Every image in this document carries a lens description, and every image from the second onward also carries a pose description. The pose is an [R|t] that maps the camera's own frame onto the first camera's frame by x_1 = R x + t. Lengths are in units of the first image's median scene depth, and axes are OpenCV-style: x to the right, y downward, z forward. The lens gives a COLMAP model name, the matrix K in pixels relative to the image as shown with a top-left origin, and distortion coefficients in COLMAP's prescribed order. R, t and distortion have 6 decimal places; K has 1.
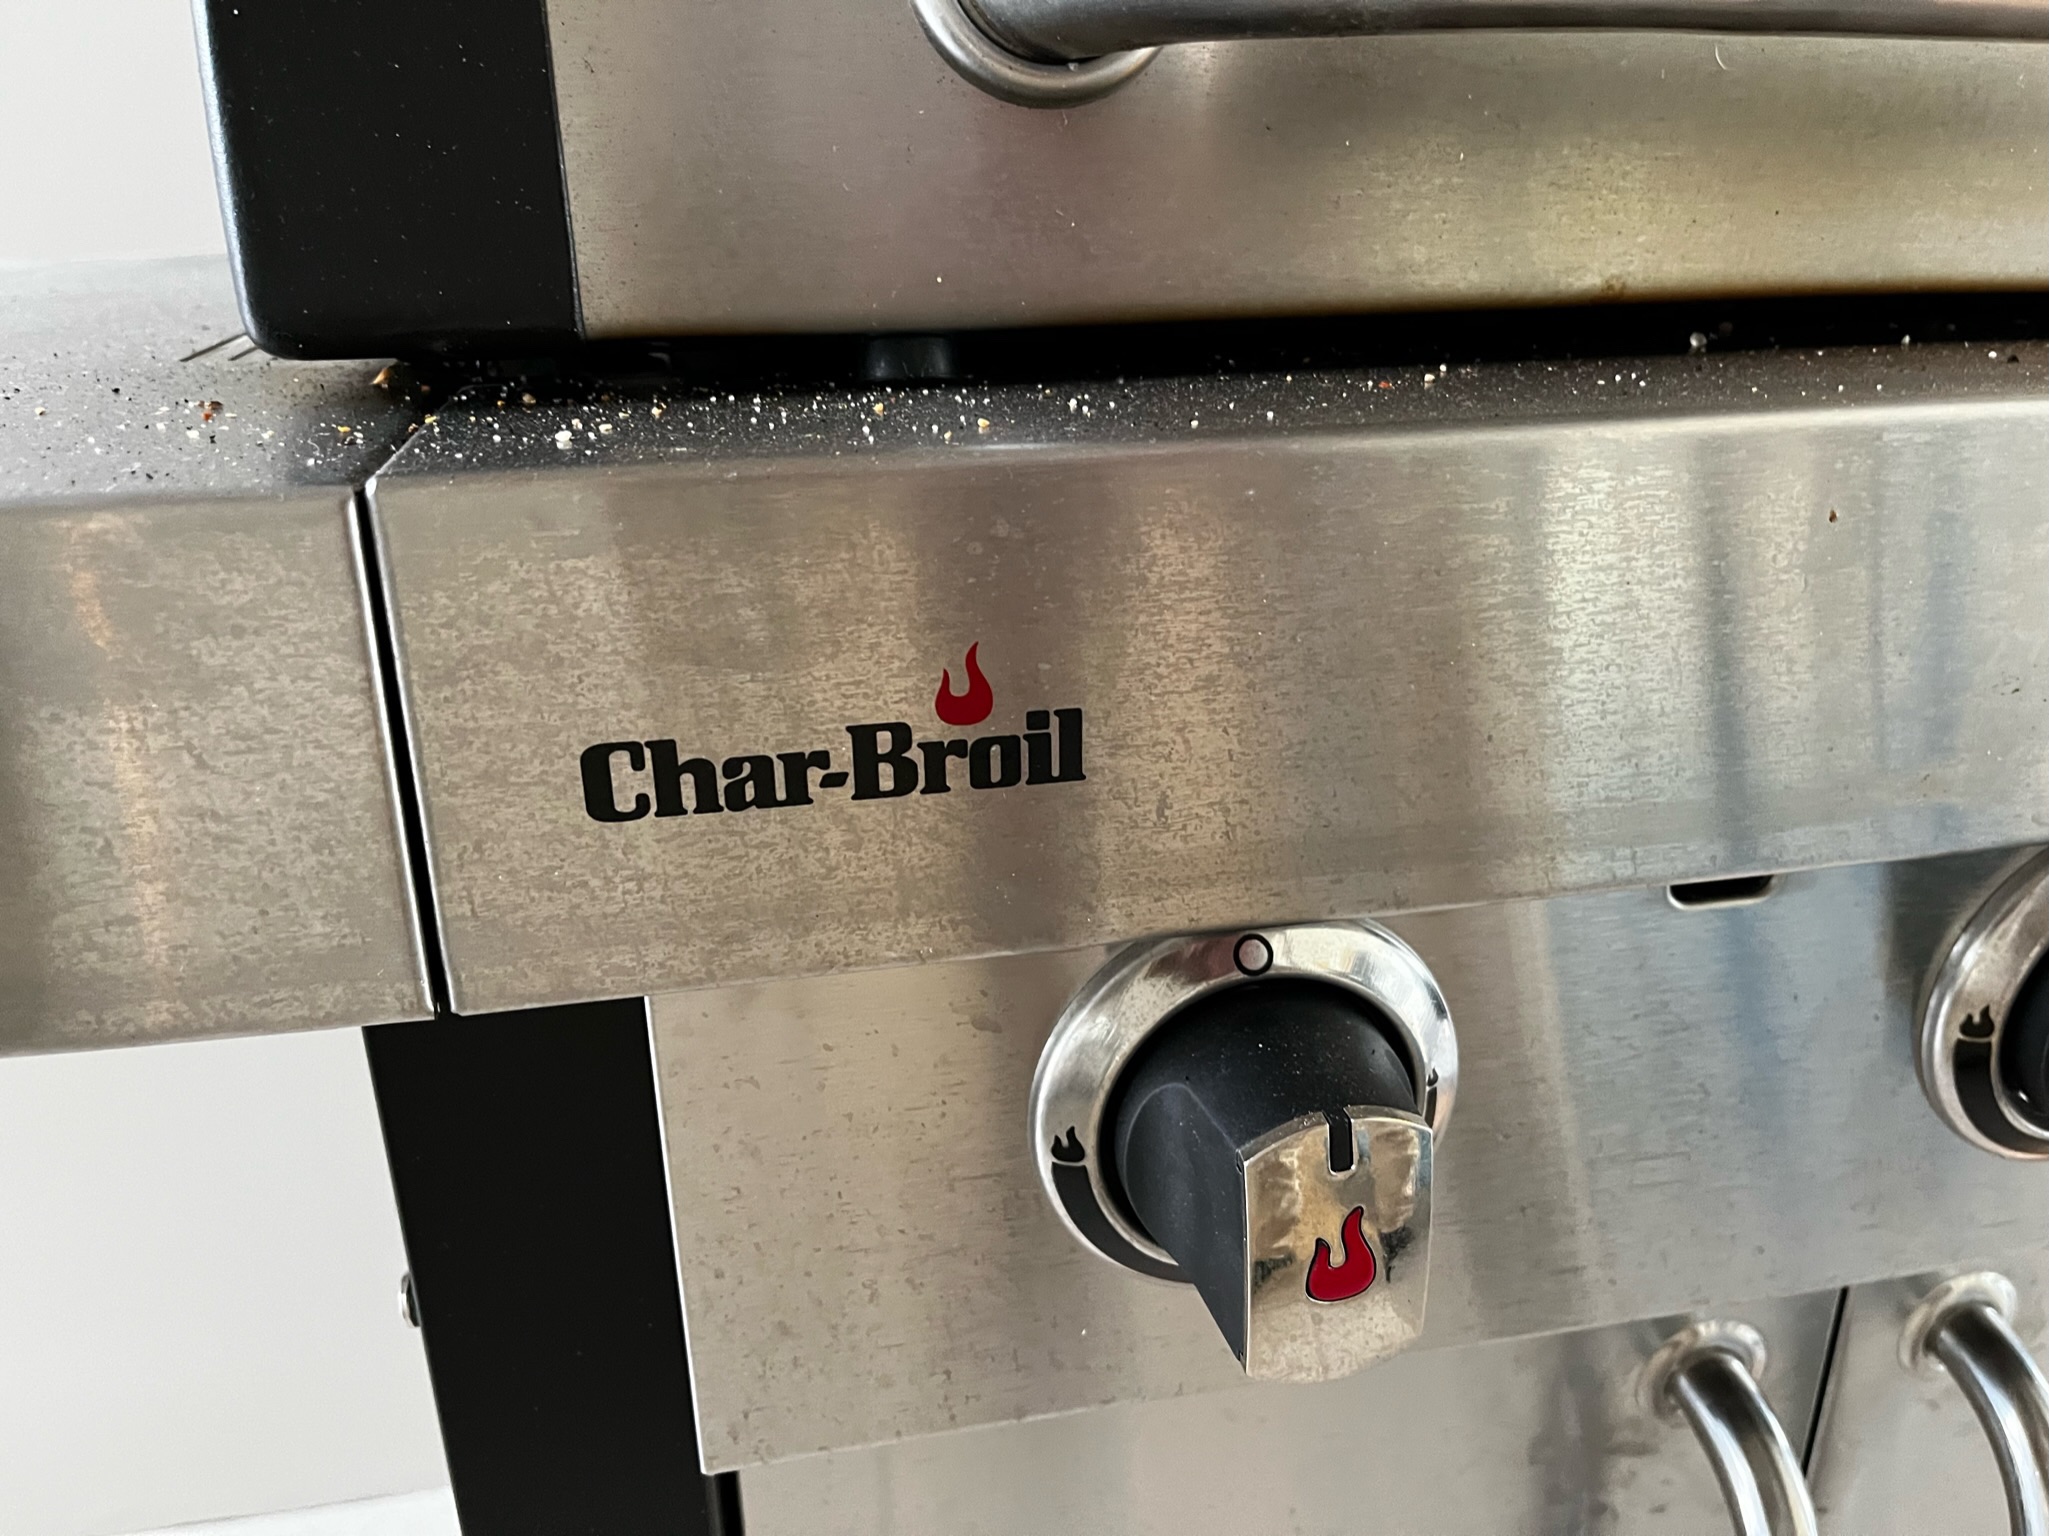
lens RADIAL K [[1575.2, 0, 1013.7], [0, 1575.2, 759.8], [0, 0, 1]] dist [0.055997, -0.088051]
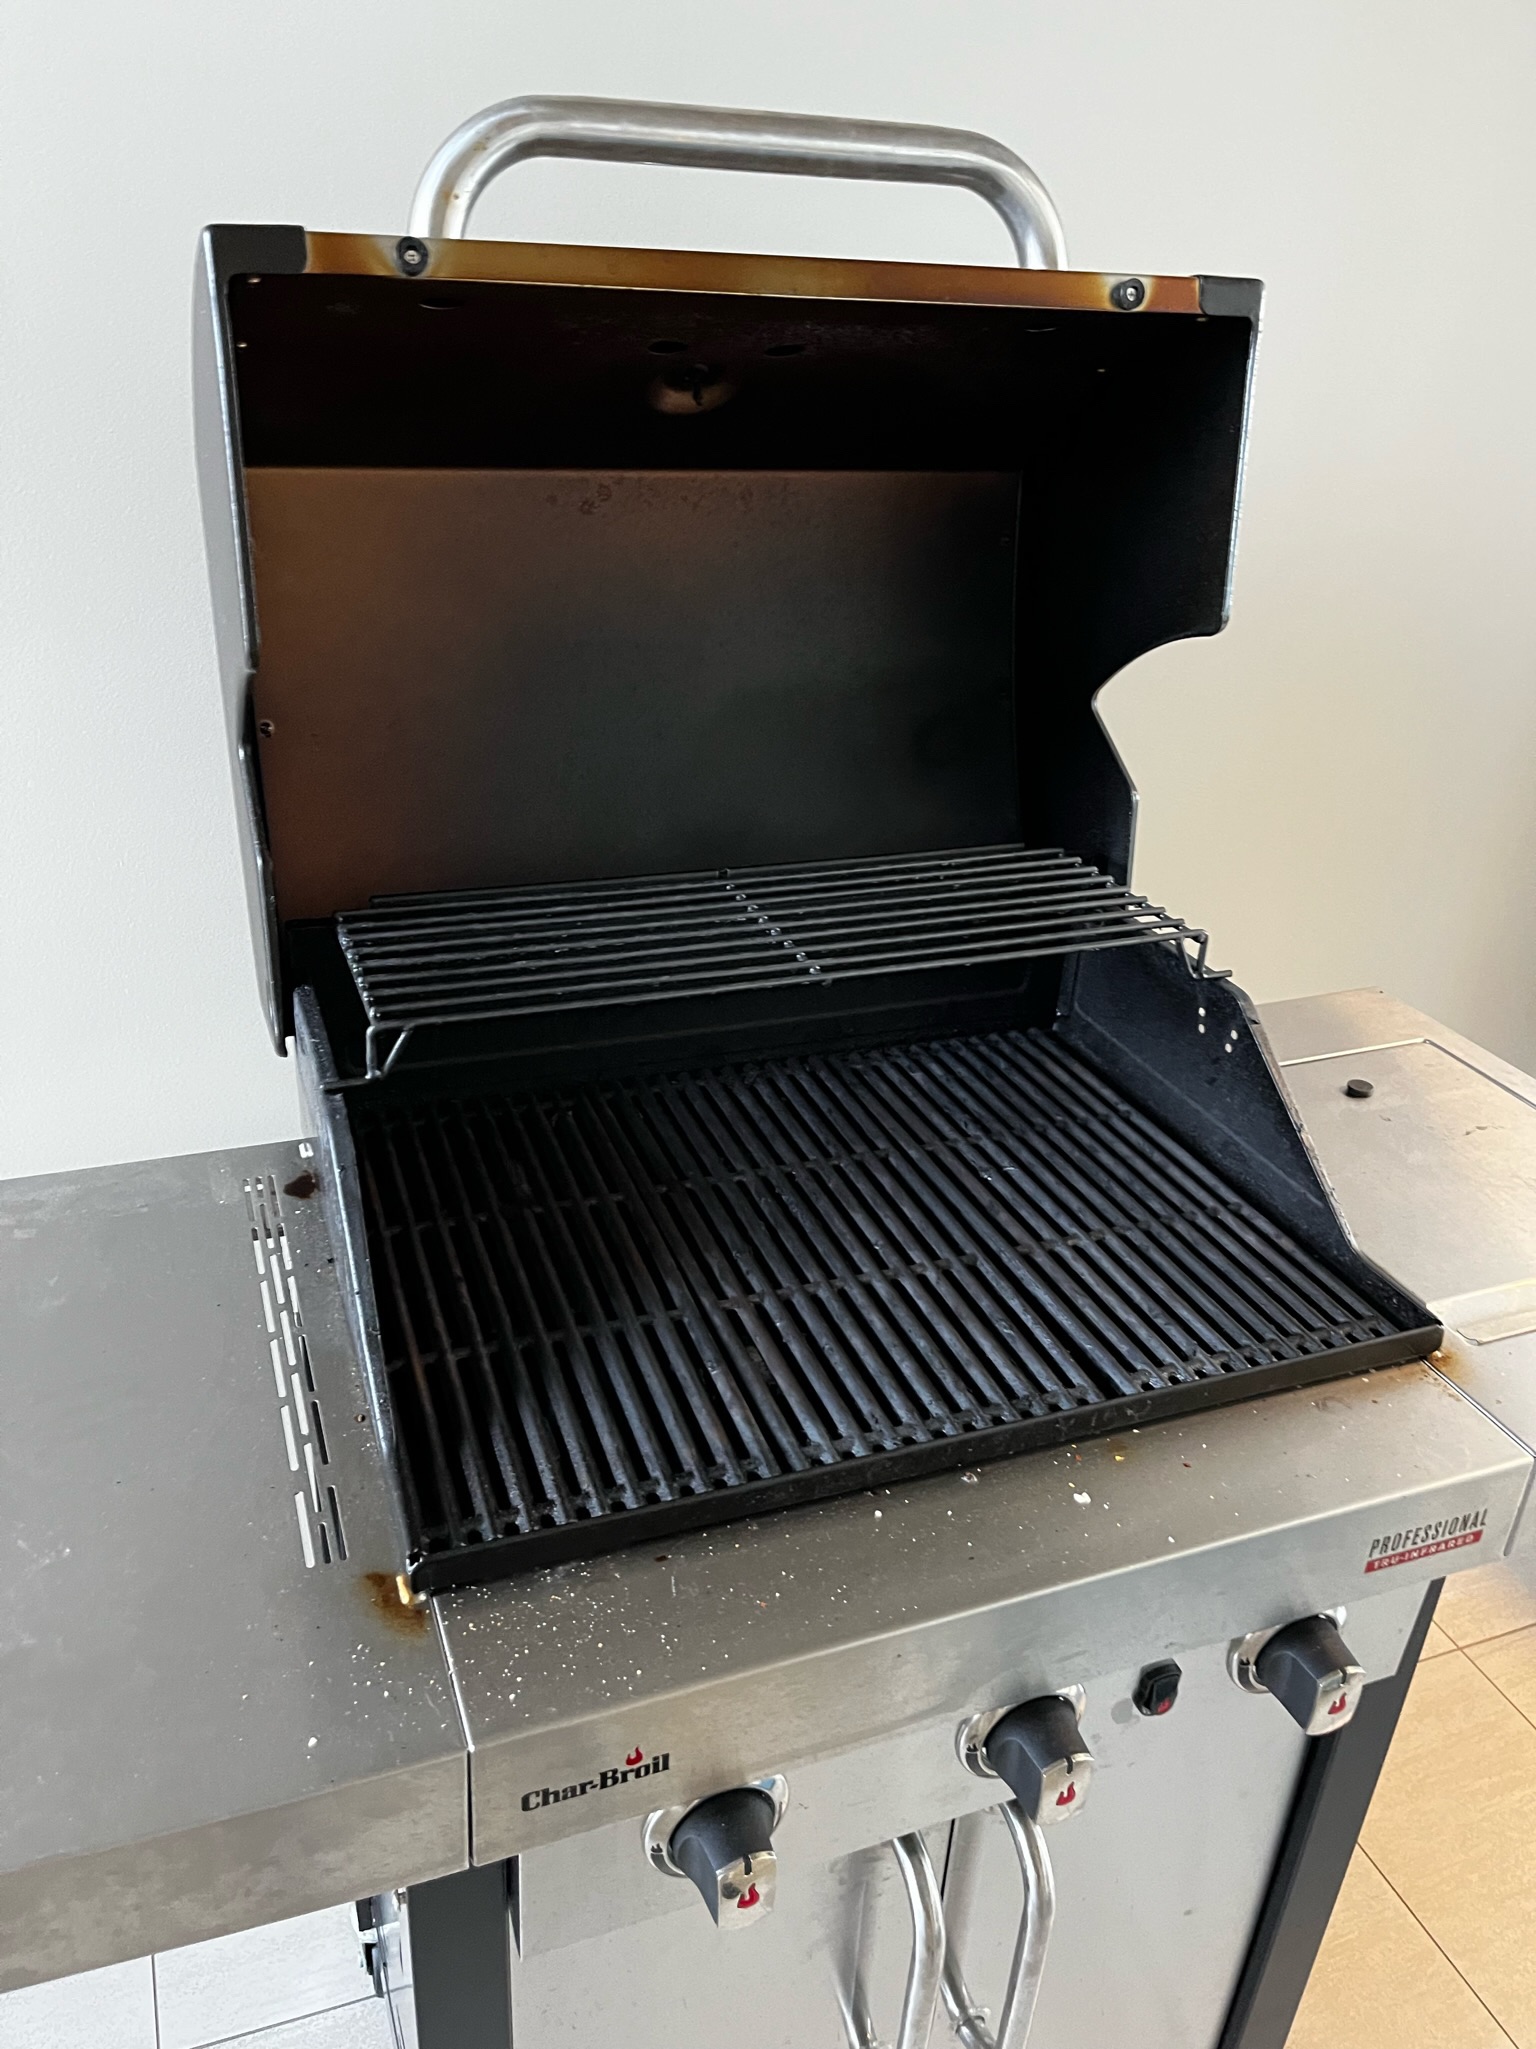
lens RADIAL K [[1575.2, 0, 781.3], [0, 1575.2, 1004.3], [0, 0, 1]] dist [0.055997, -0.088051]
pose [[0.978890, -0.014545, 0.203871, -0.377055], [-0.000030, 0.997454, 0.071306, -1.812152], [-0.204390, -0.069807, 0.976397, -2.144065]]
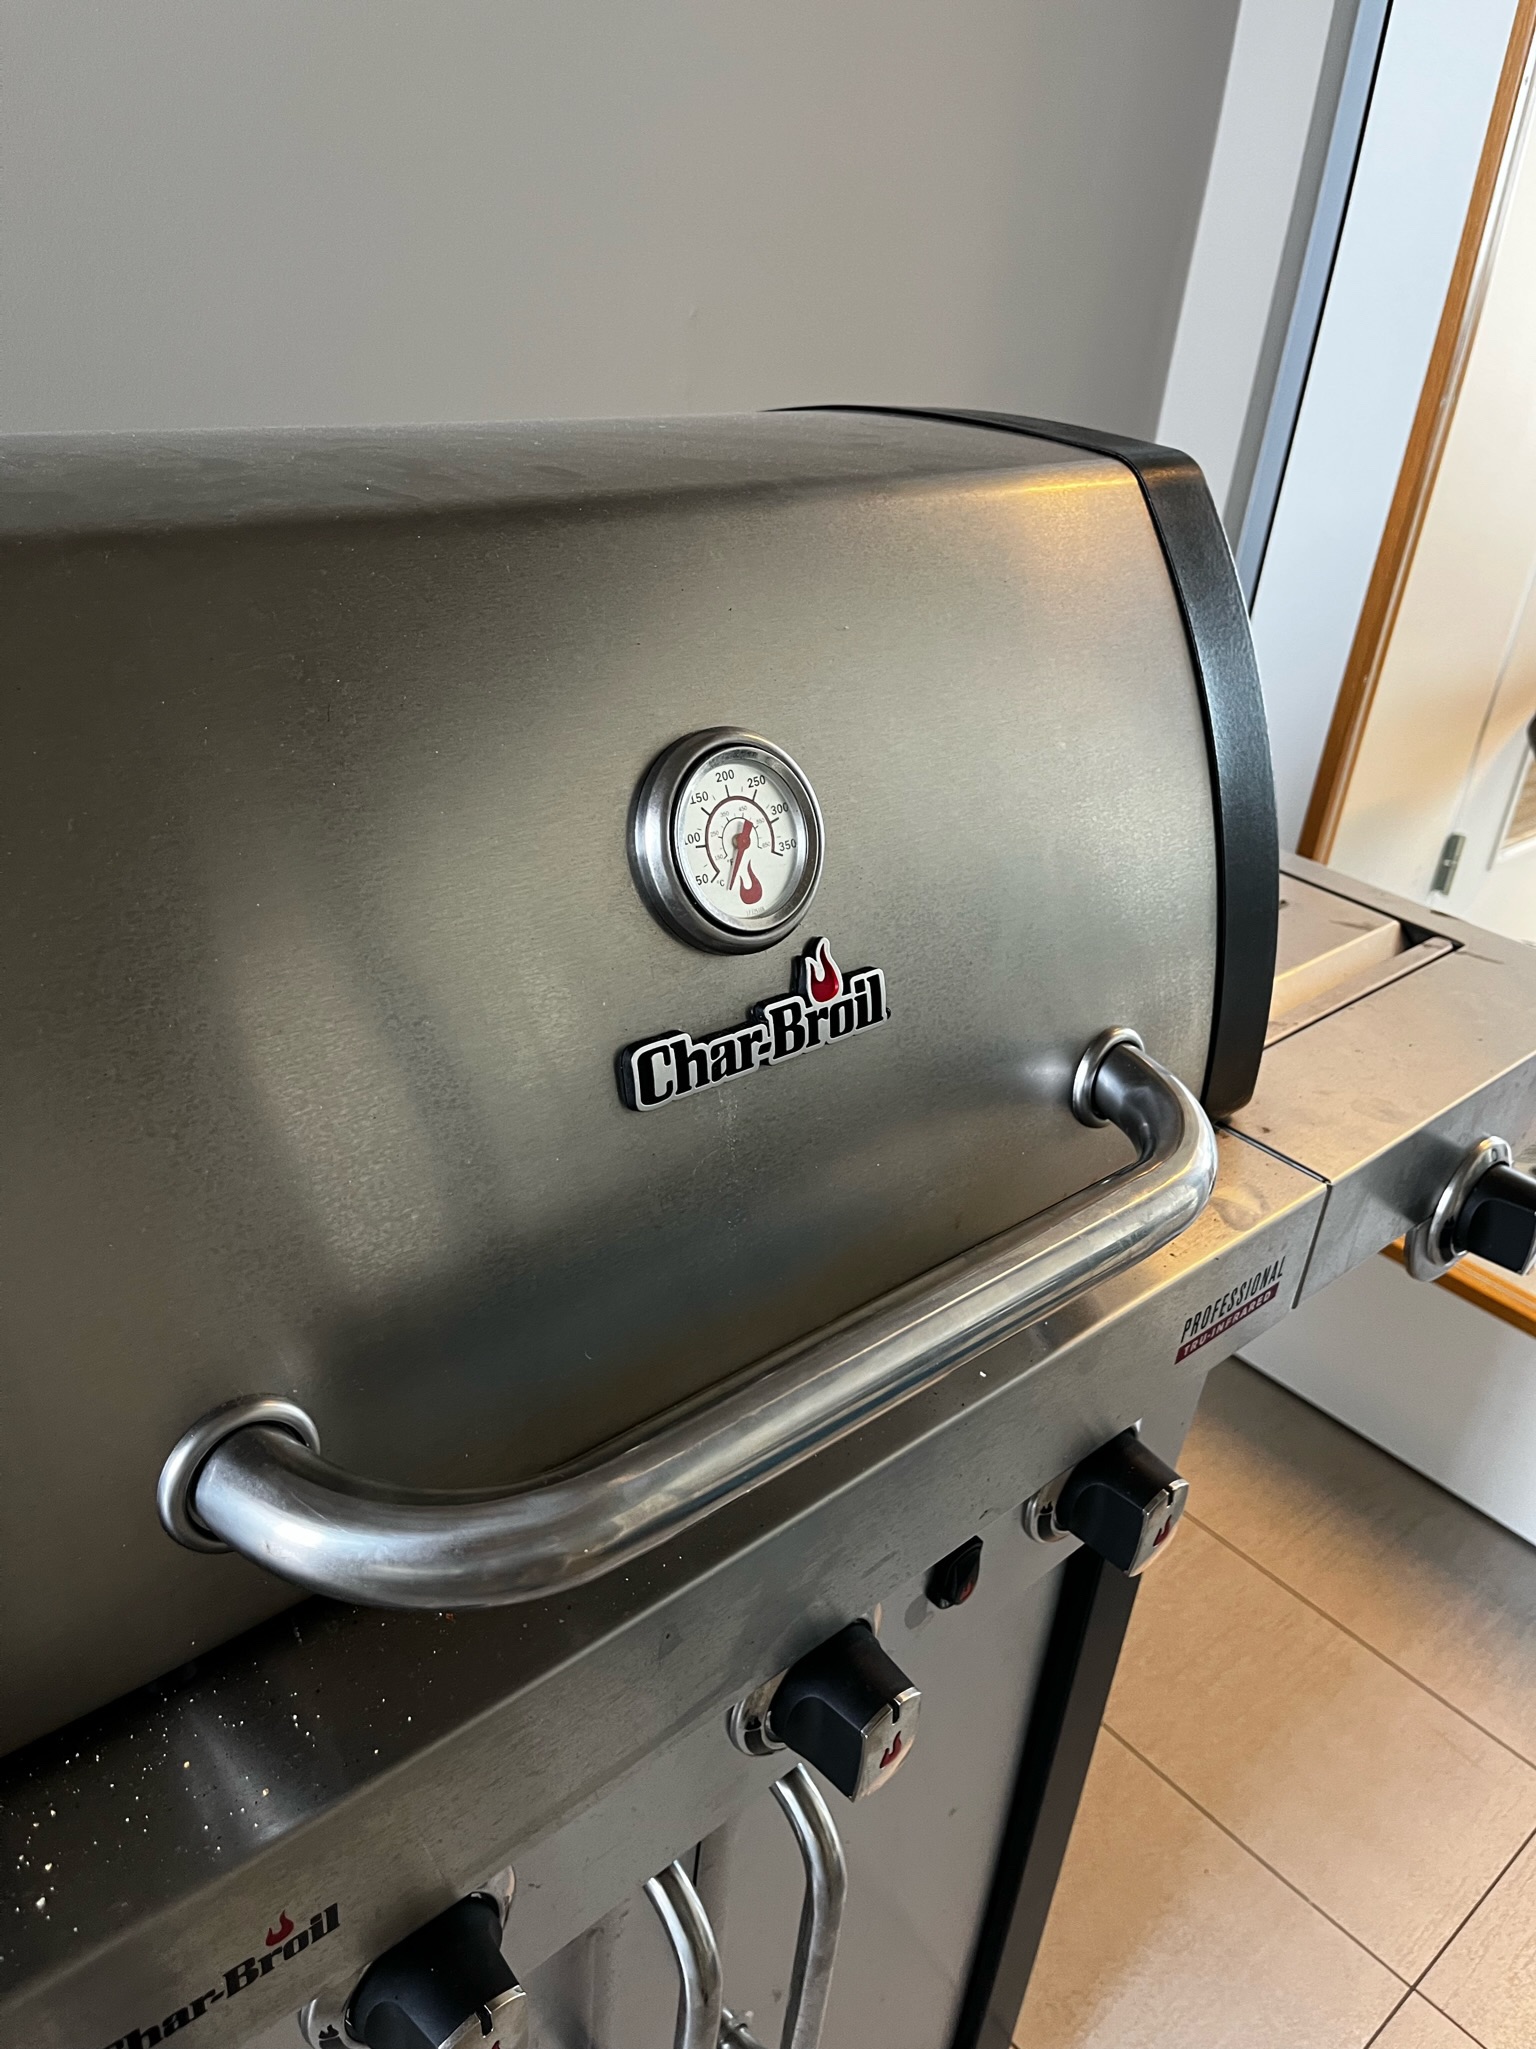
lens RADIAL K [[1575.2, 0, 774.7], [0, 1575.2, 1002.8], [0, 0, 1]] dist [0.055997, -0.088051]
pose [[0.845741, -0.164025, 0.507757, -0.314946], [0.100027, 0.983447, 0.151082, -1.373610], [-0.524134, -0.076987, 0.848149, -0.867726]]
